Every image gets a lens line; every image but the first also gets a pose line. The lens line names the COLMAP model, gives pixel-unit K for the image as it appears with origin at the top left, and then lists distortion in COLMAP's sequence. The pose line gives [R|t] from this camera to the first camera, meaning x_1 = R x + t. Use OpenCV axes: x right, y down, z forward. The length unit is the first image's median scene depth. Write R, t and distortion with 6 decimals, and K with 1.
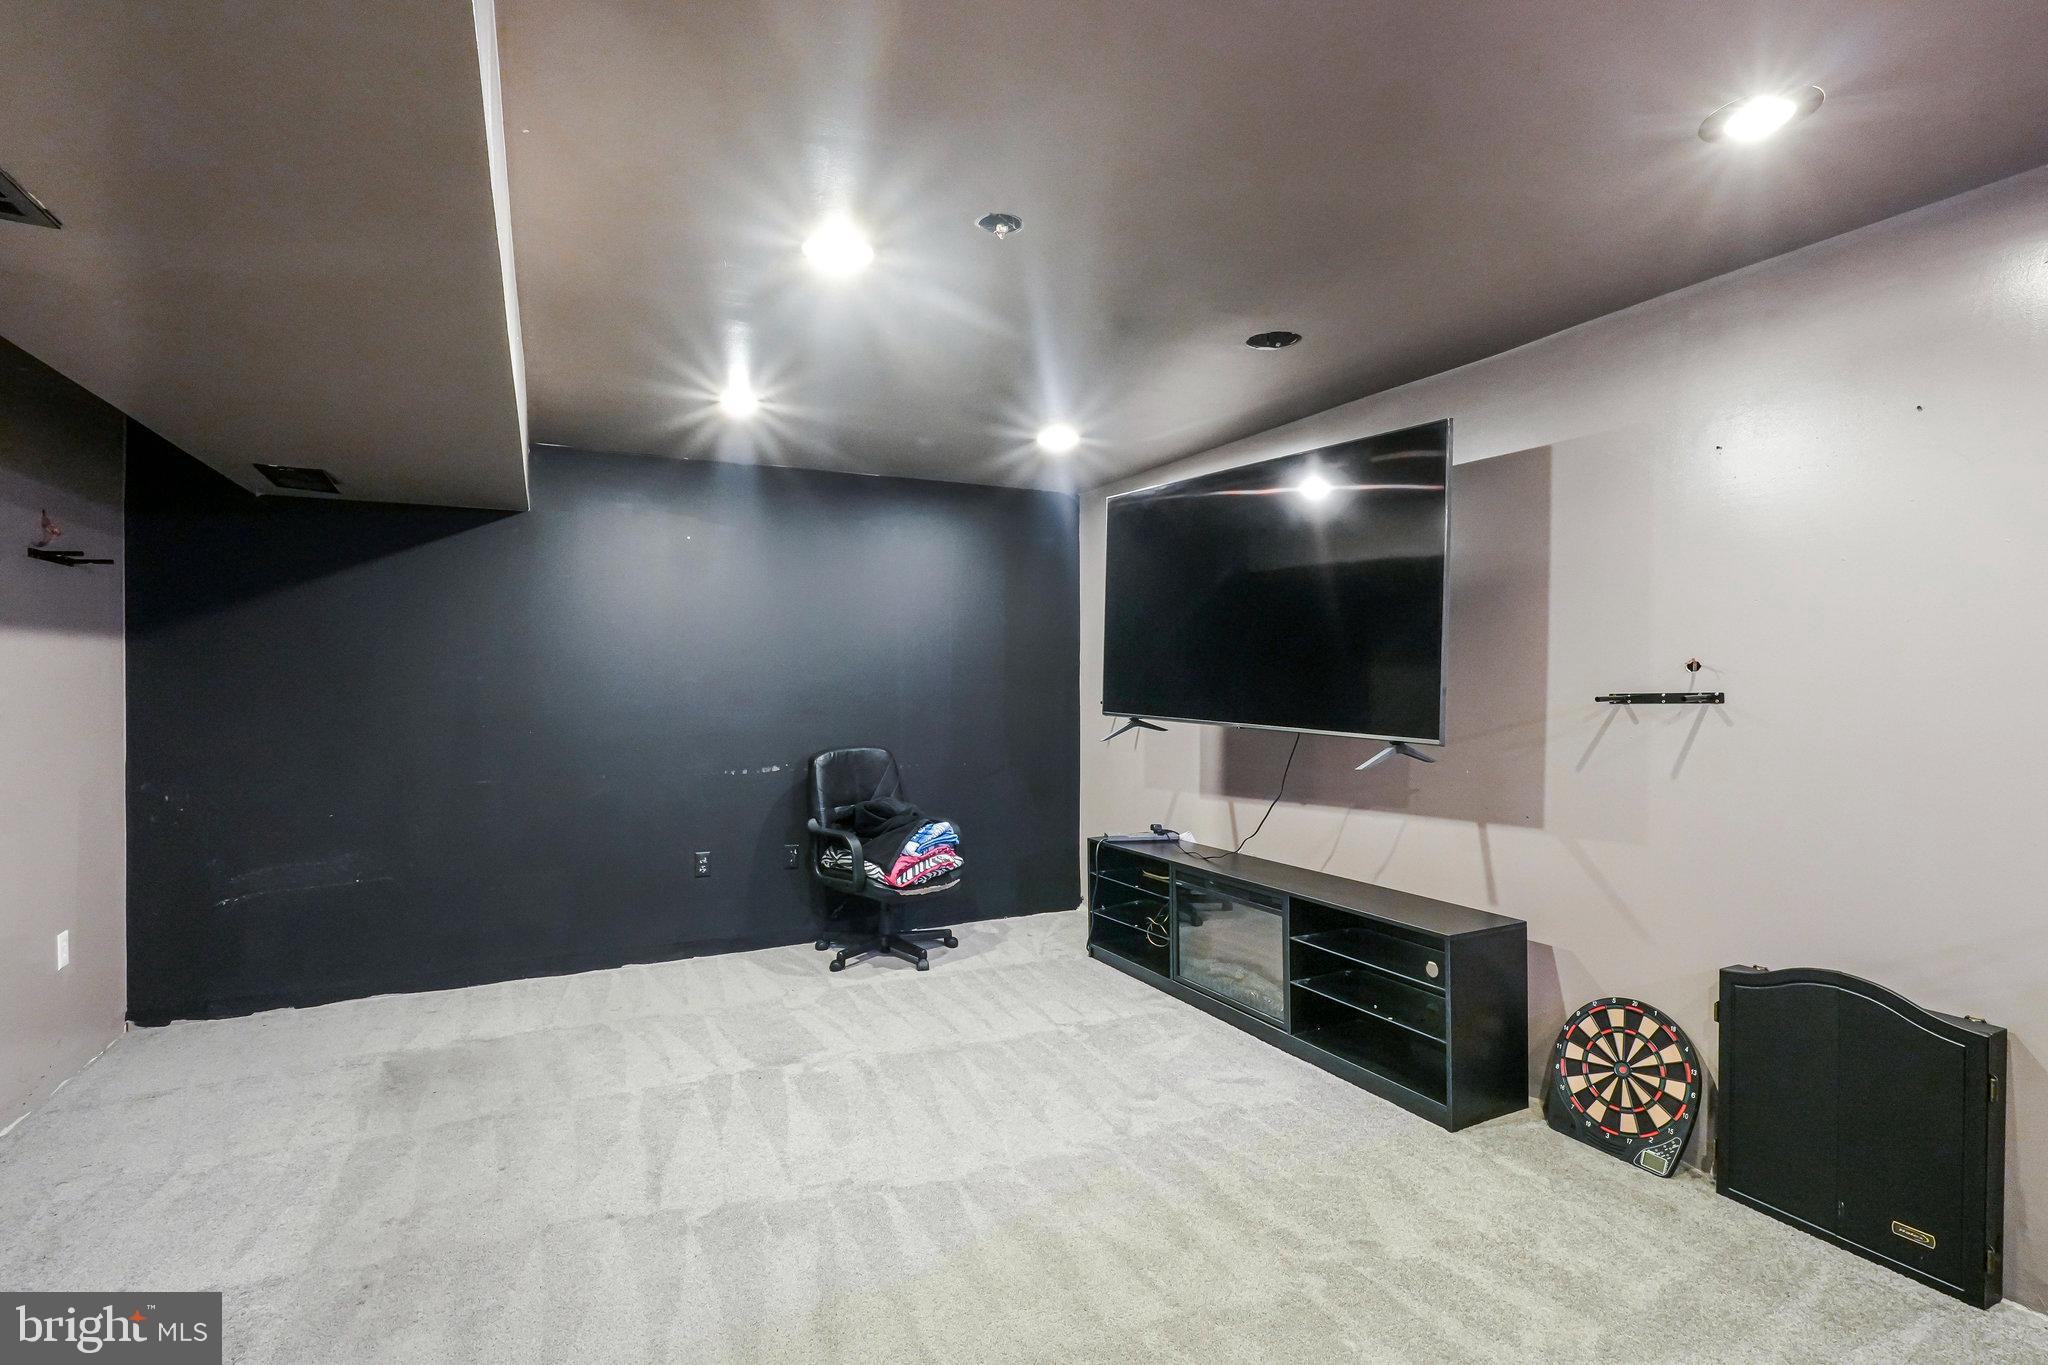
lens RADIAL K [[956.7, 0, 1018.7], [0, 956.7, 685.8], [0, 0, 1]] dist [0.000609, -0.000639]
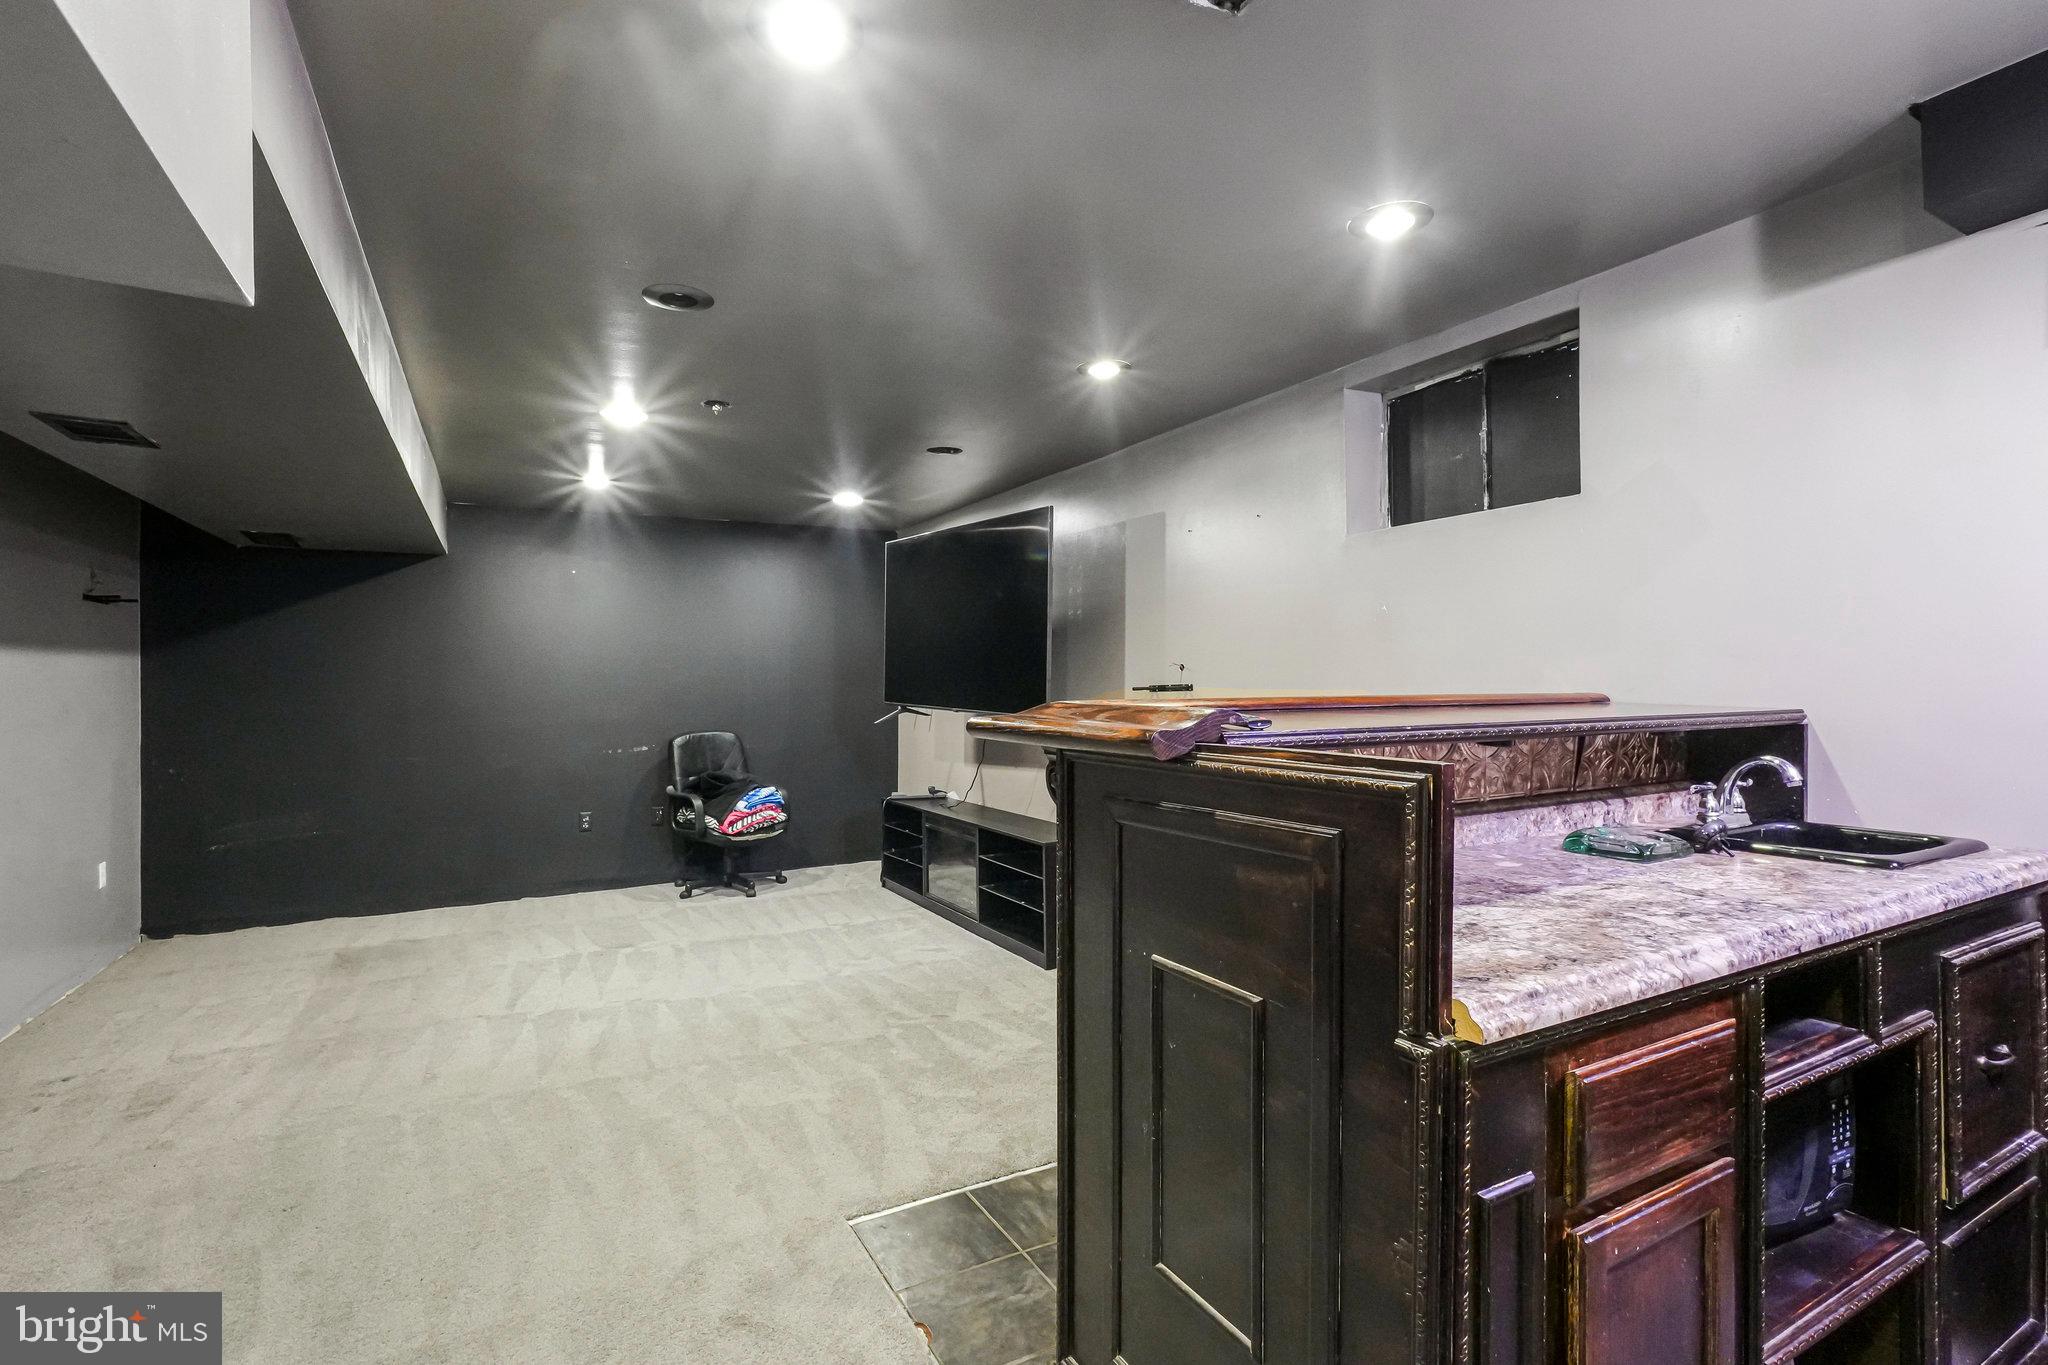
lens RADIAL K [[956.7, 0, 1029.6], [0, 956.7, 676.4], [0, 0, 1]] dist [0.000609, -0.000639]
pose [[0.999124, -0.007774, 0.041122, 0.295408], [0.008100, 0.999937, -0.007748, 0.003634], [-0.041059, 0.008074, 0.999124, -0.440742]]
